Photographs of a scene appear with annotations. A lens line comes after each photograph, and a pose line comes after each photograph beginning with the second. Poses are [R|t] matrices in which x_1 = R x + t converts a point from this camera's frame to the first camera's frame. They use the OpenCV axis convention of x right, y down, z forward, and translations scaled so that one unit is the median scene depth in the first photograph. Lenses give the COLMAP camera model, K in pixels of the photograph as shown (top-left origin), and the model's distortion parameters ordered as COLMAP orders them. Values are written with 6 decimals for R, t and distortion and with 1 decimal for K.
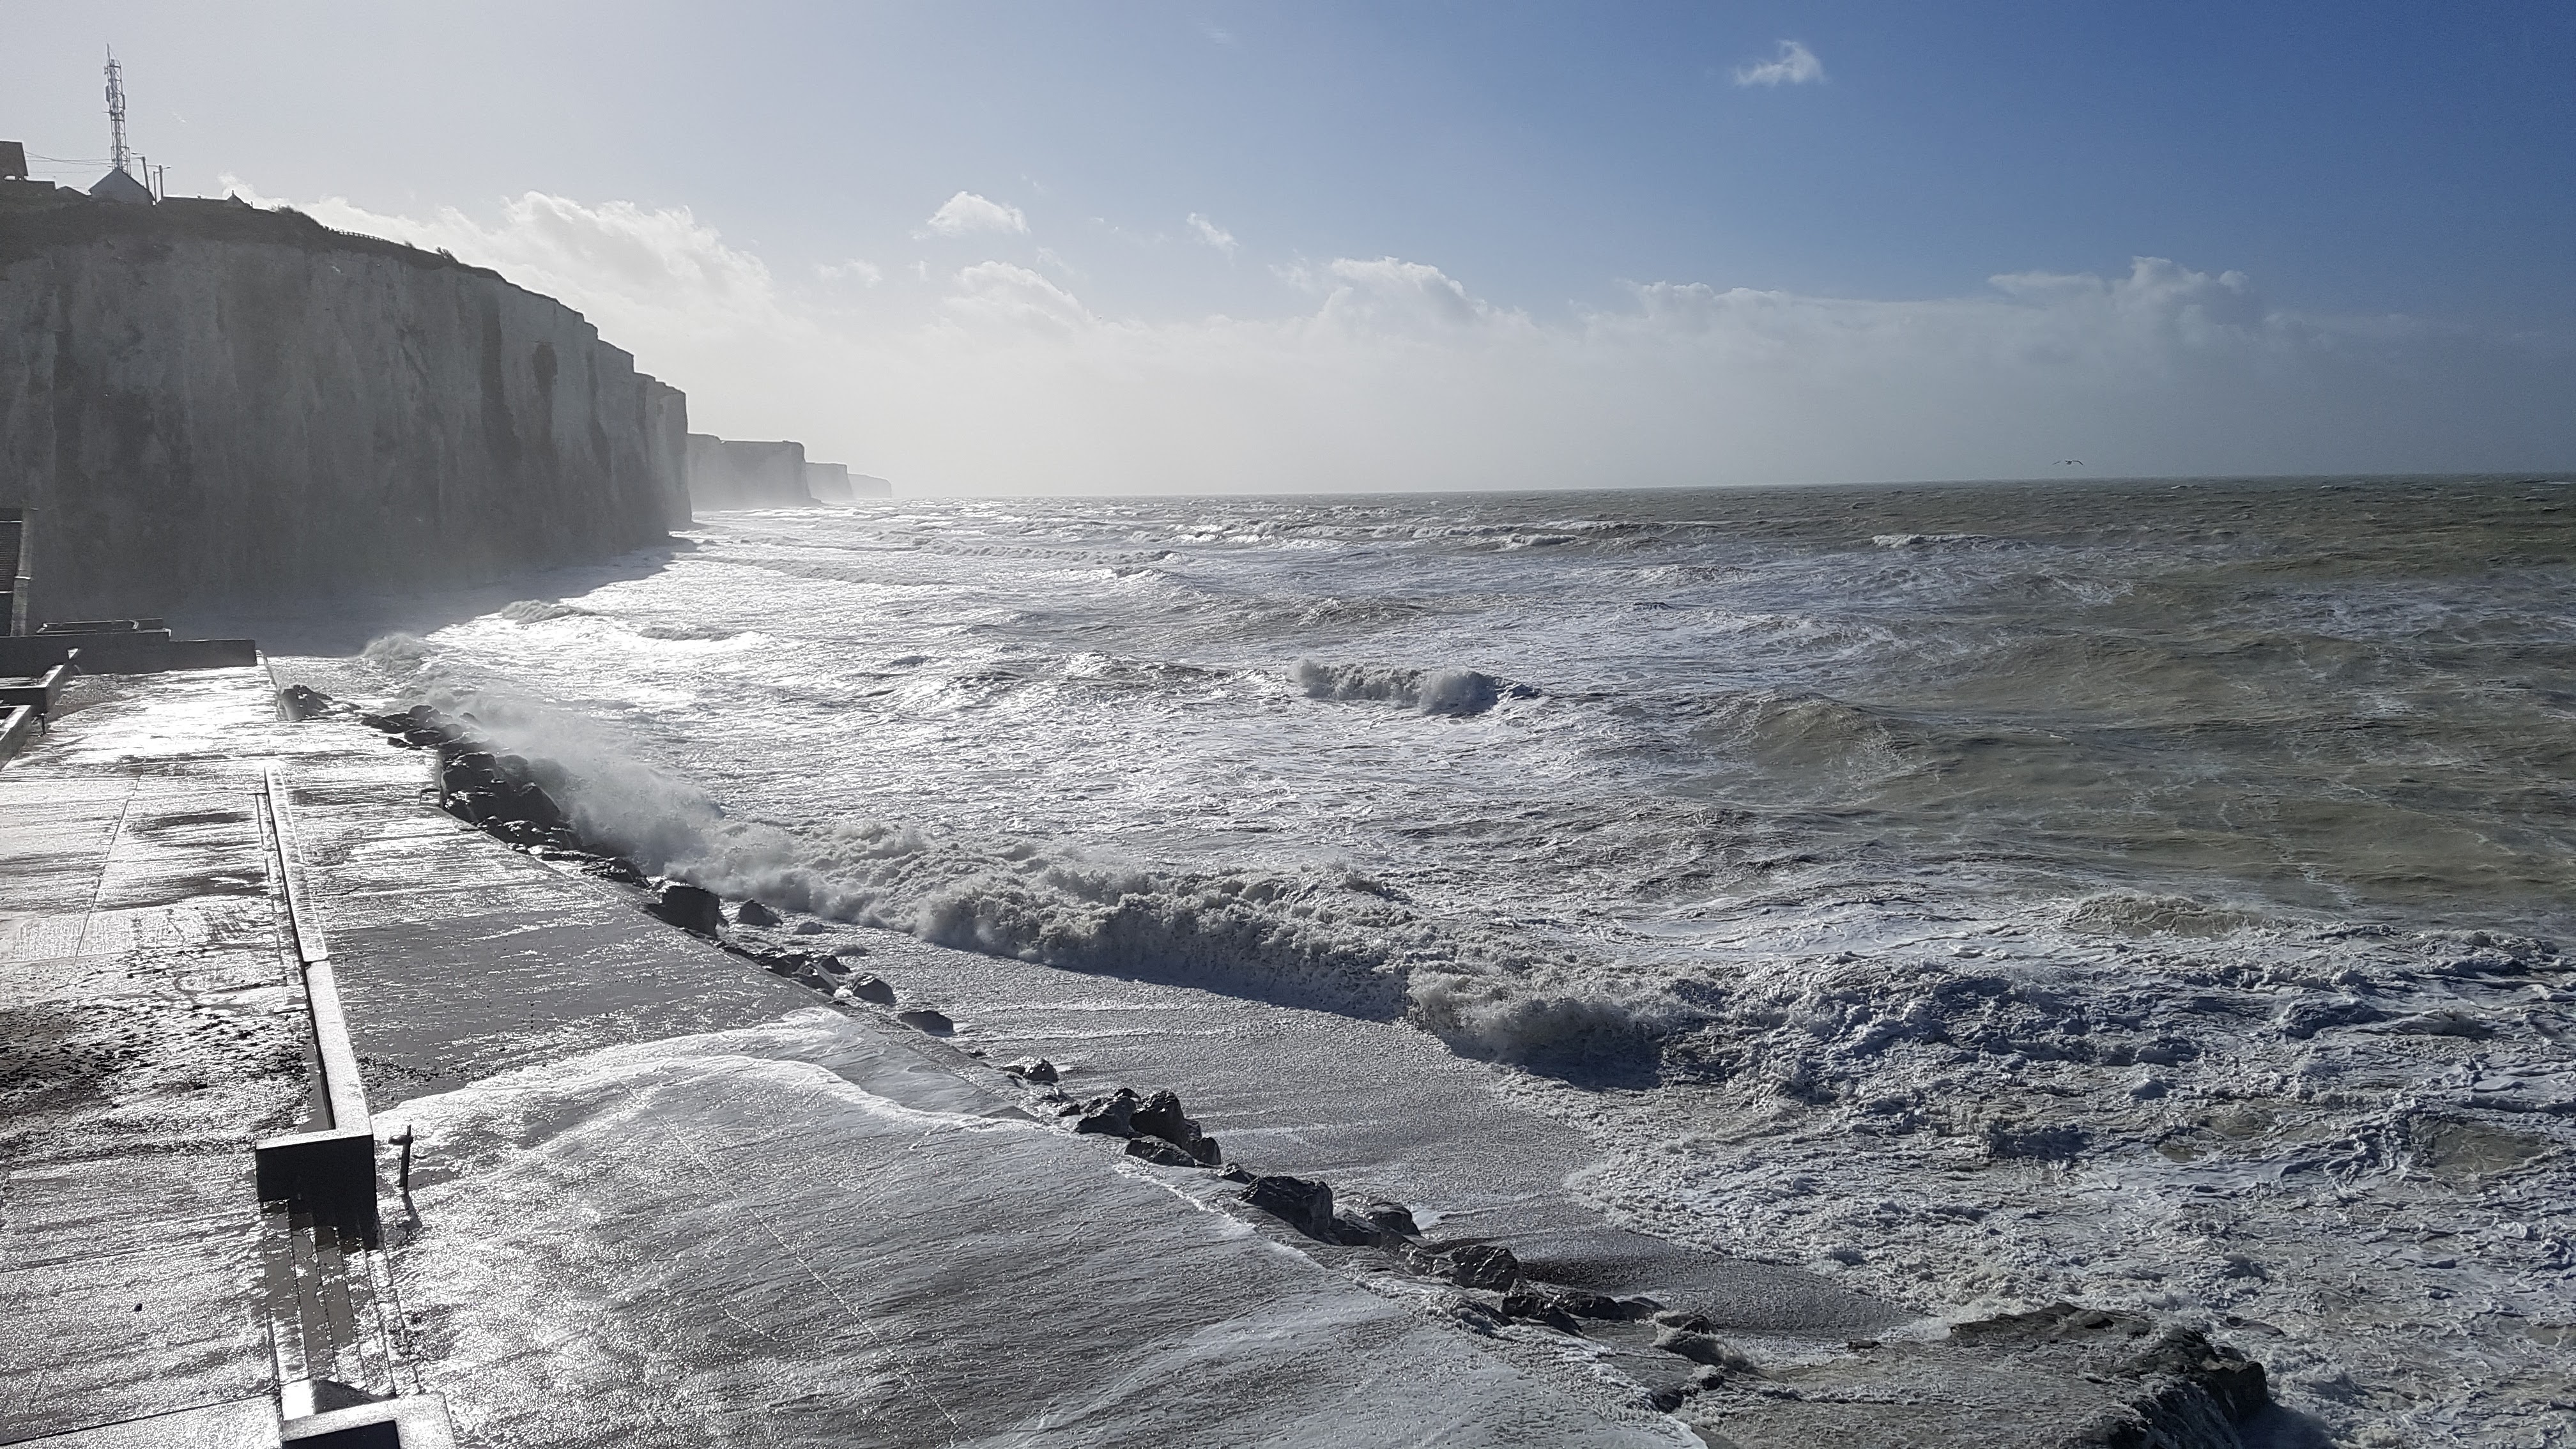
lens RADIAL K [[1940.8, 0, 1288.0], [0, 1940.8, 724.5], [0, 0, 1]] dist [0.070611, -0.119153]
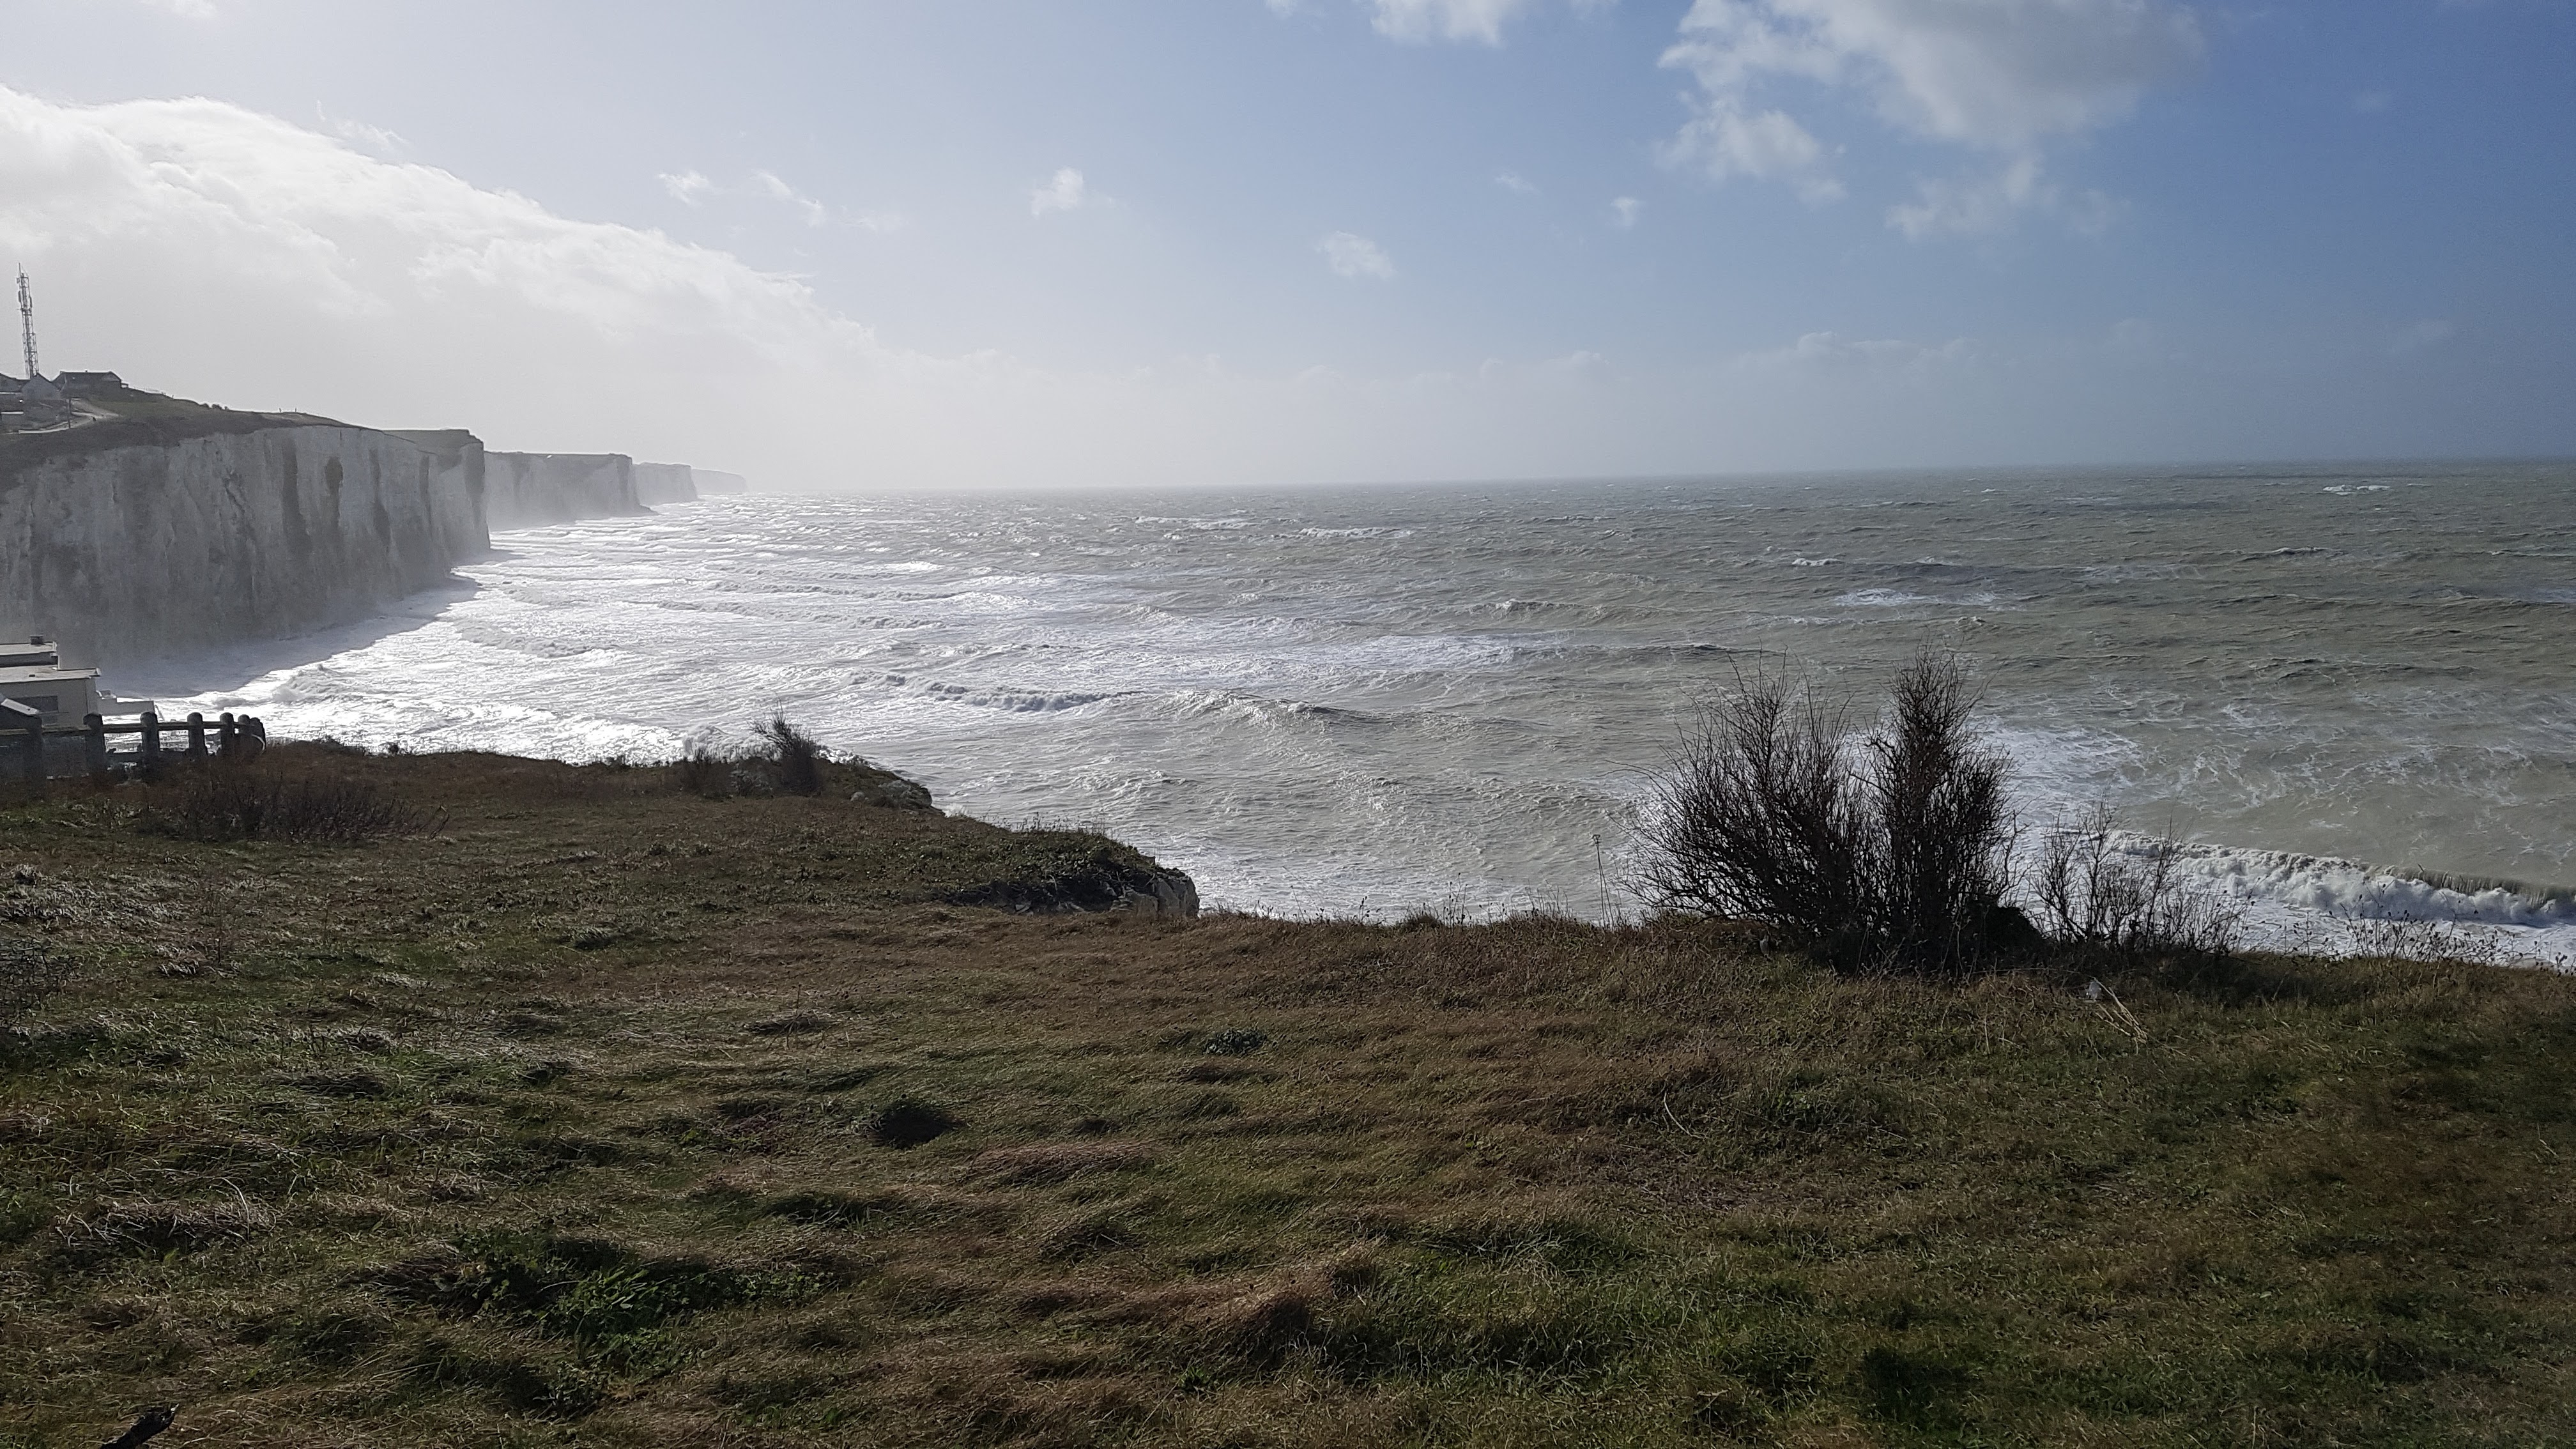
lens RADIAL K [[1940.8, 0, 1288.0], [0, 1940.8, 724.5], [0, 0, 1]] dist [0.070611, -0.119153]
pose [[0.998065, -0.010721, 0.061244, 0.317381], [0.010248, 0.999915, 0.008037, -0.008820], [-0.061325, -0.007394, 0.998090, -0.661628]]
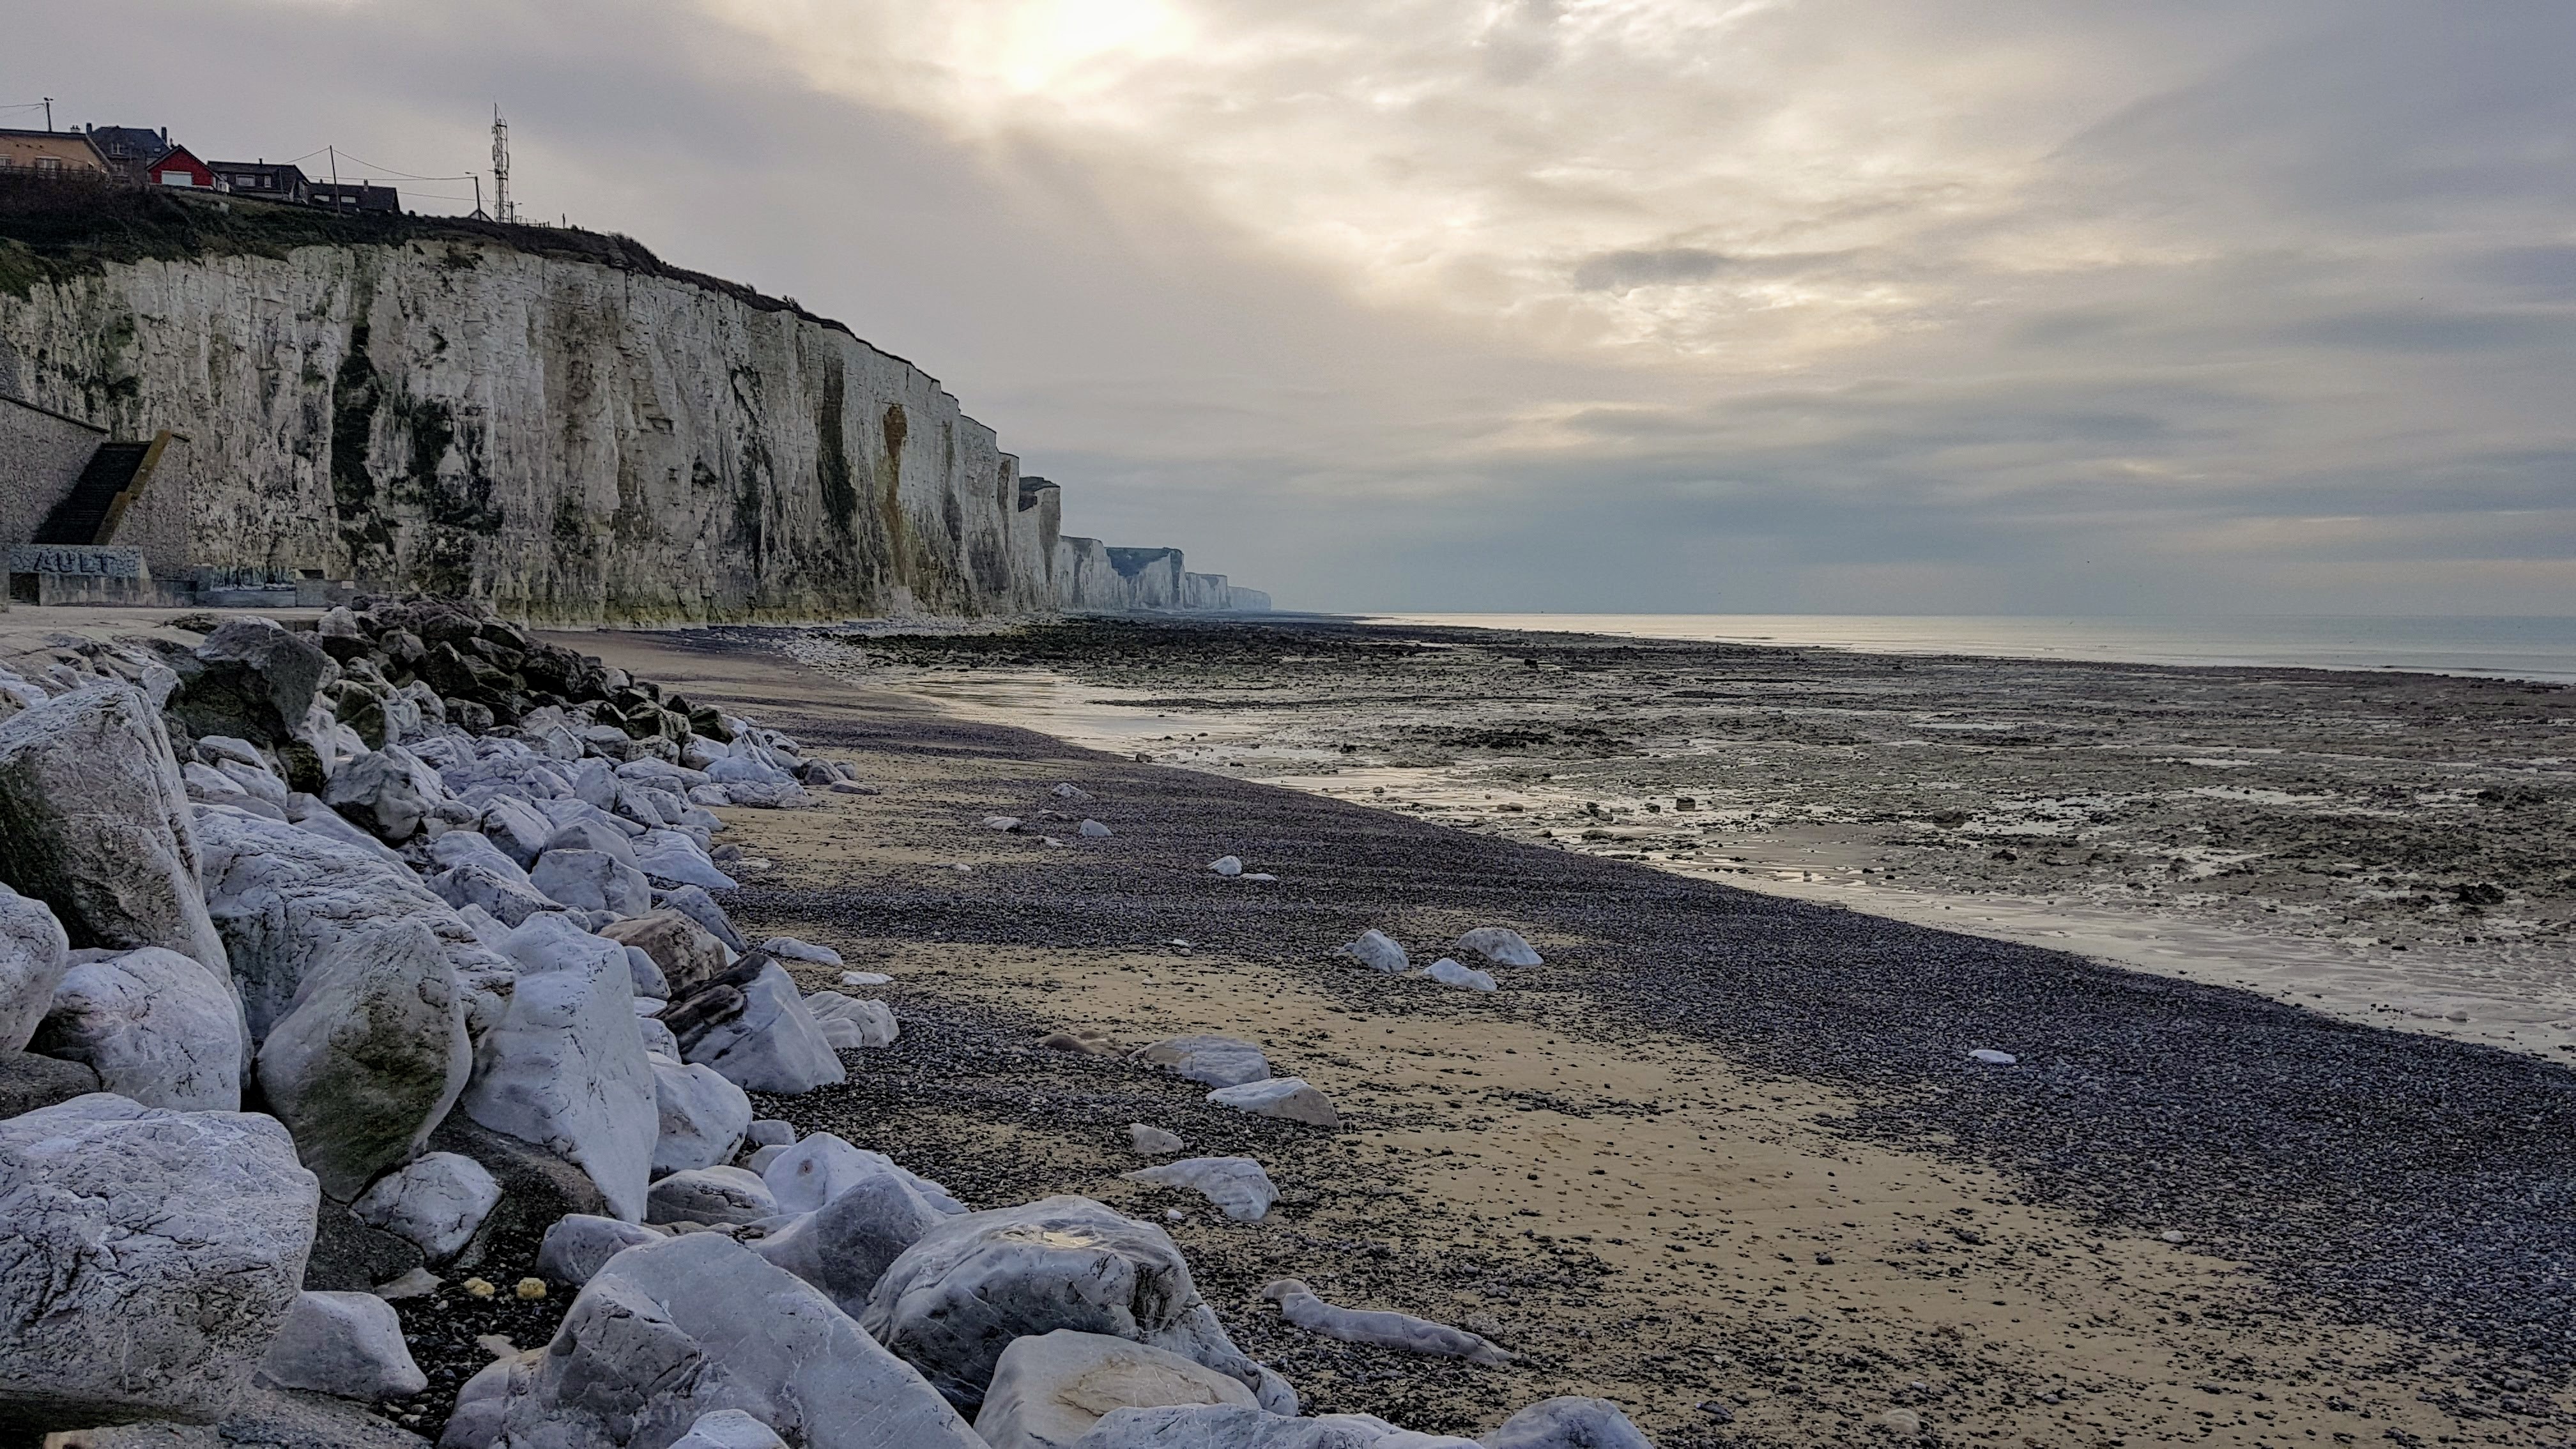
lens RADIAL K [[1940.8, 0, 1288.0], [0, 1940.8, 724.5], [0, 0, 1]] dist [0.070611, -0.119153]
pose [[0.981570, 0.024647, -0.189505, 0.011138], [-0.036290, 0.997644, -0.058219, 0.025254], [0.187624, 0.064023, 0.980152, 0.110710]]
